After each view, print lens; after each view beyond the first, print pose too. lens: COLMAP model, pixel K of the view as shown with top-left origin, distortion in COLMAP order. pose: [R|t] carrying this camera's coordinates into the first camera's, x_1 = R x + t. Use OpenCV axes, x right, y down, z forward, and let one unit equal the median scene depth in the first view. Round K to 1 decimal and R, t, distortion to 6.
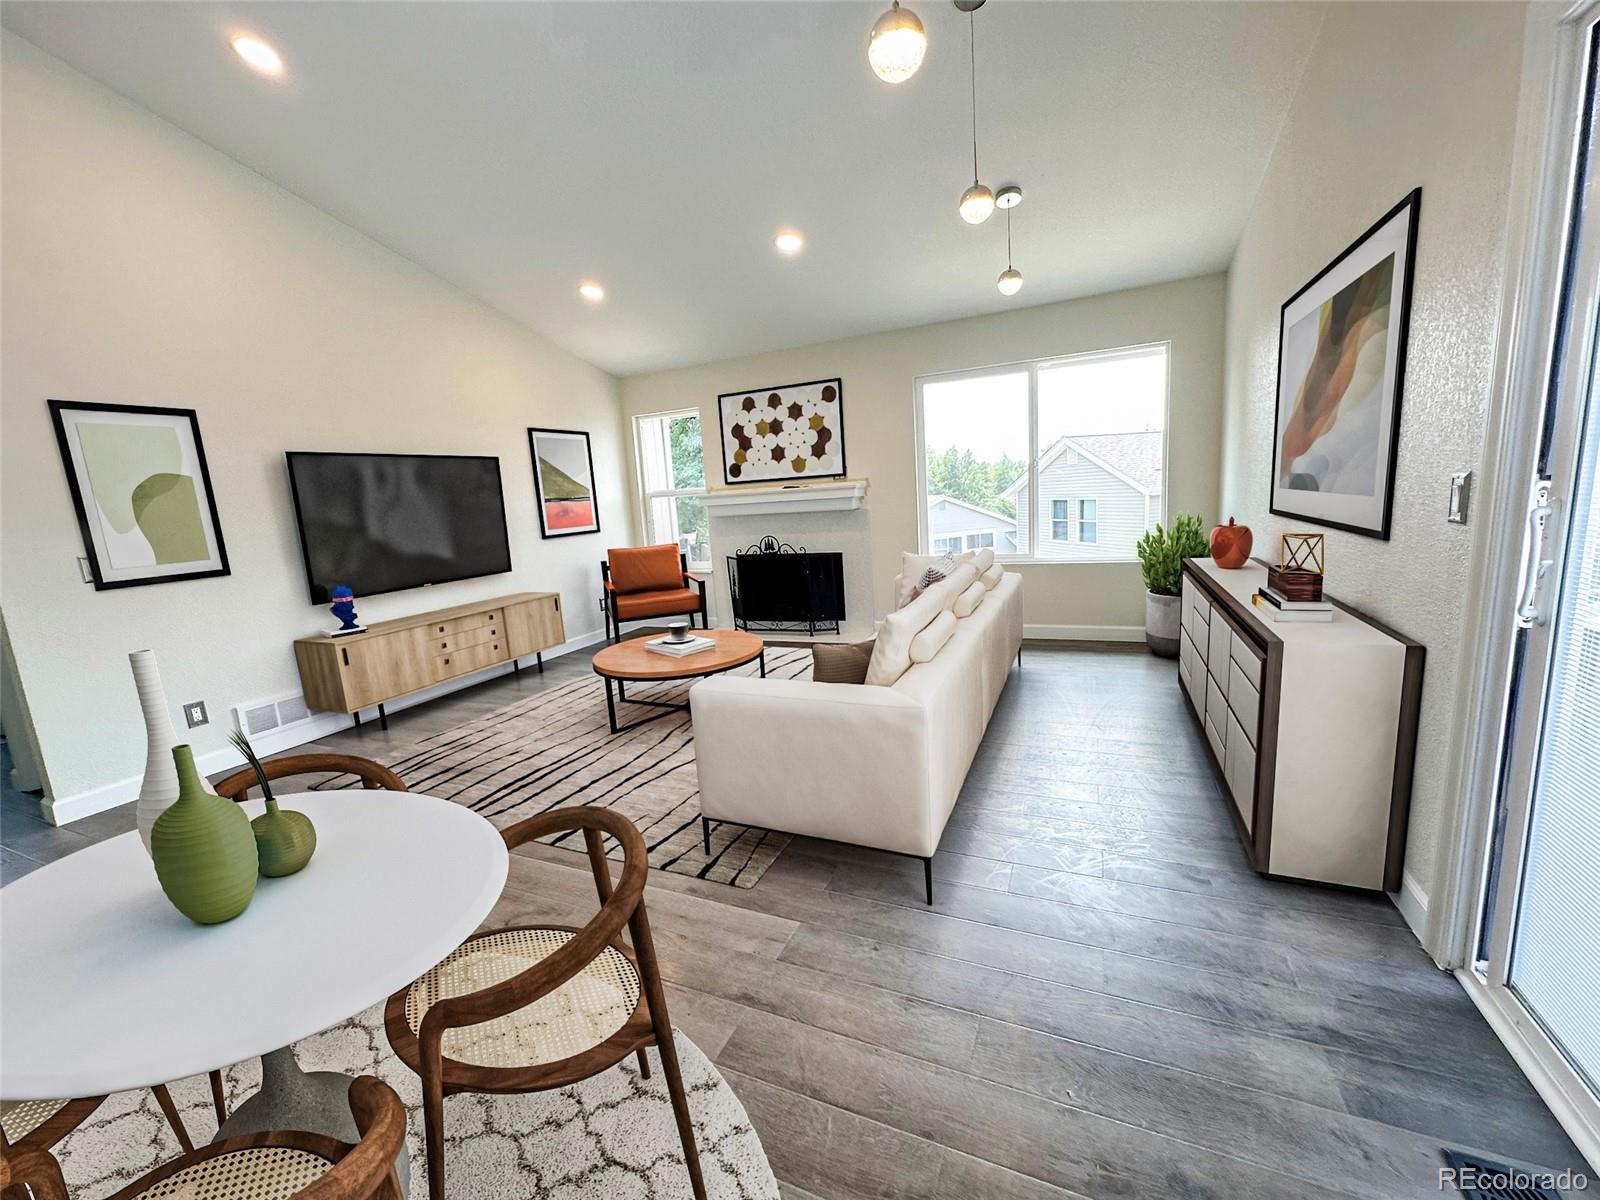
lens RADIAL K [[641.5, 0, 799.1], [0, 641.5, 600.9], [0, 0, 1]] dist [-0.002067, 0.000526]
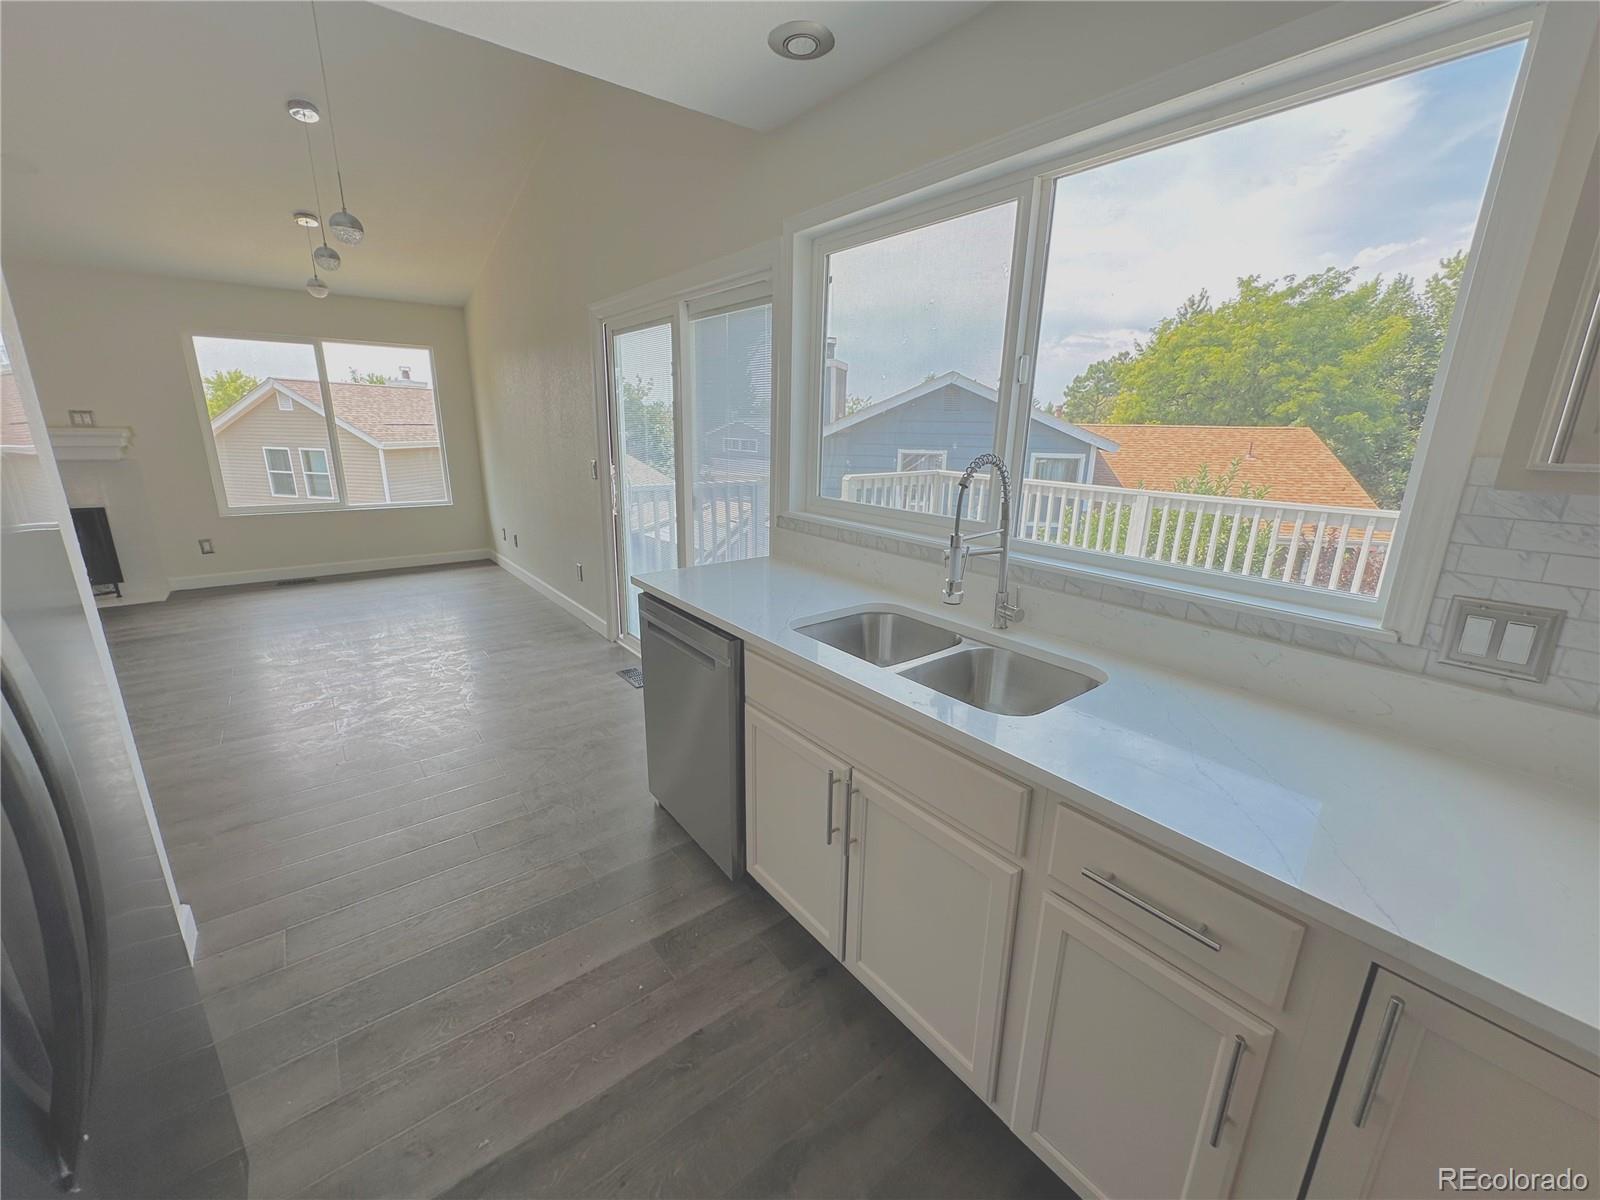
lens RADIAL K [[641.5, 0, 800.7], [0, 641.5, 602.5], [0, 0, 1]] dist [-0.002067, 0.000526]
pose [[0.466785, -0.163081, 0.869205, -0.284103], [0.099539, 0.986294, 0.131594, 0.035979], [-0.878751, 0.025093, 0.476620, -0.291937]]
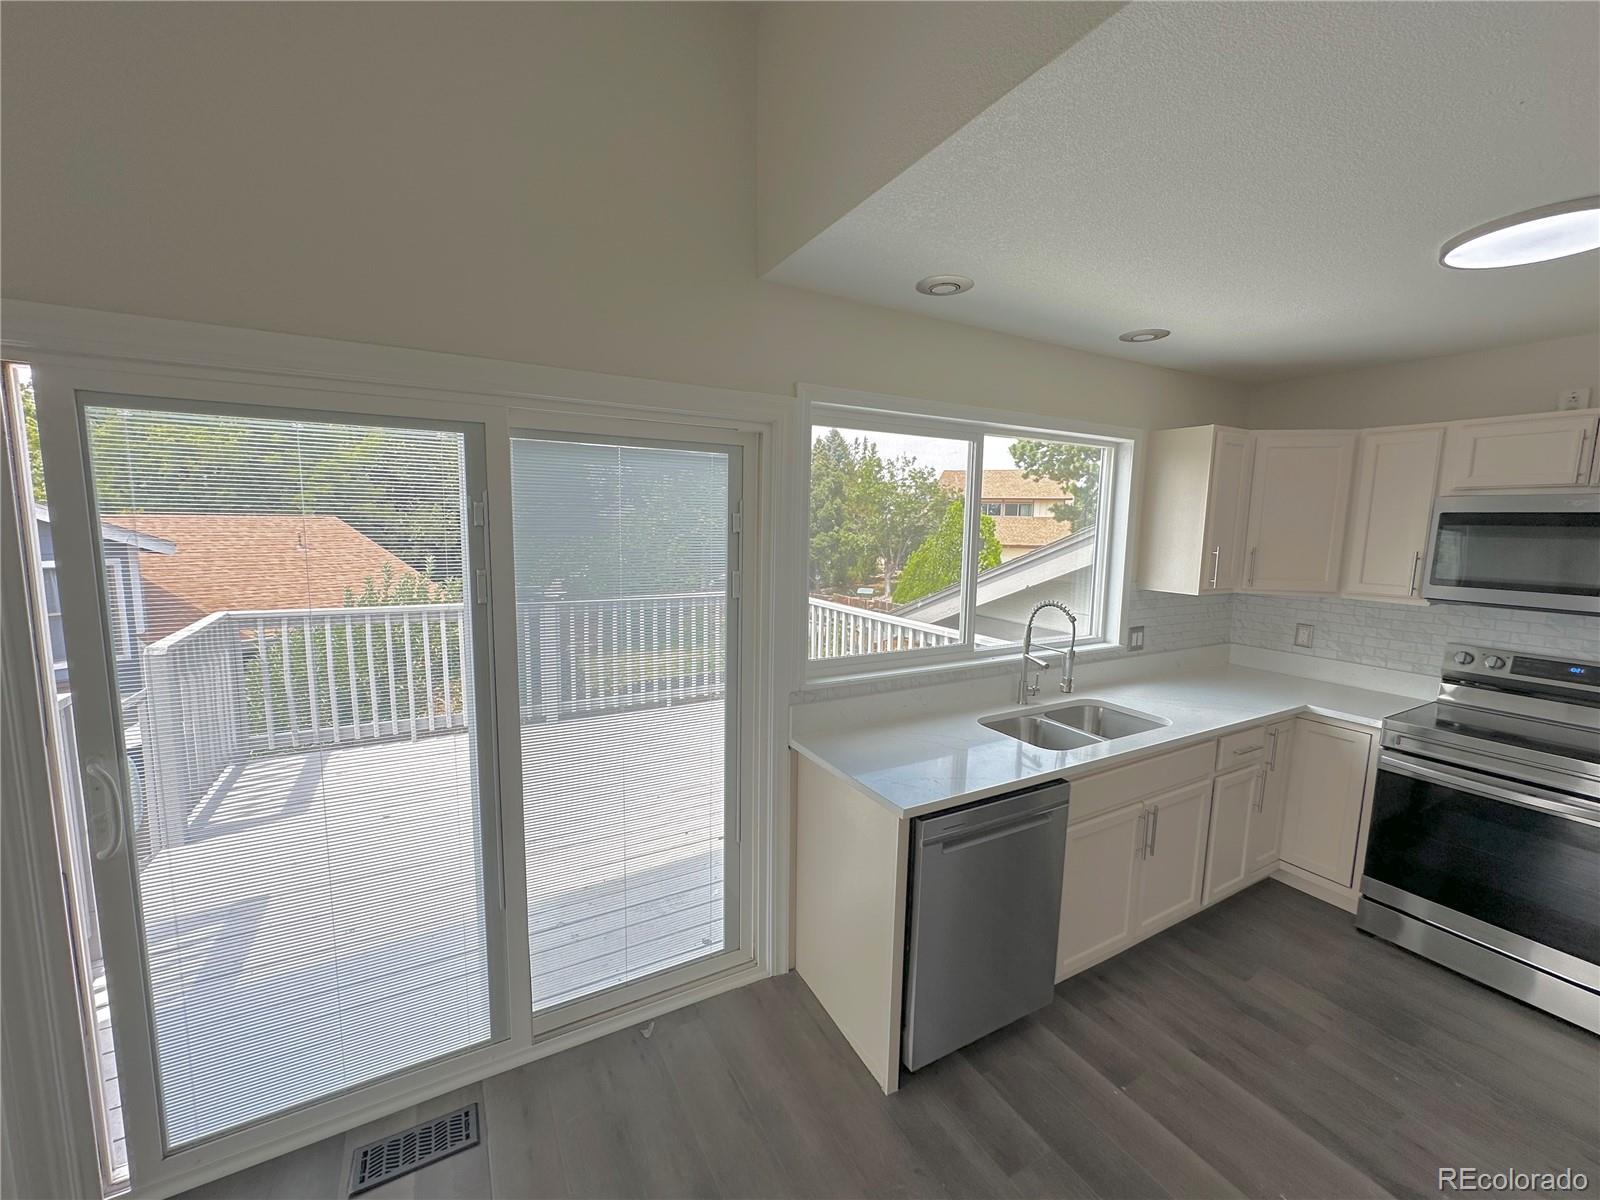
lens RADIAL K [[641.5, 0, 796.7], [0, 641.5, 602.3], [0, 0, 1]] dist [-0.002067, 0.000526]
pose [[-0.801285, -0.020811, 0.597920, -0.120551], [0.137638, 0.966176, 0.218081, -0.112517], [-0.582235, 0.257042, -0.771318, 0.247424]]
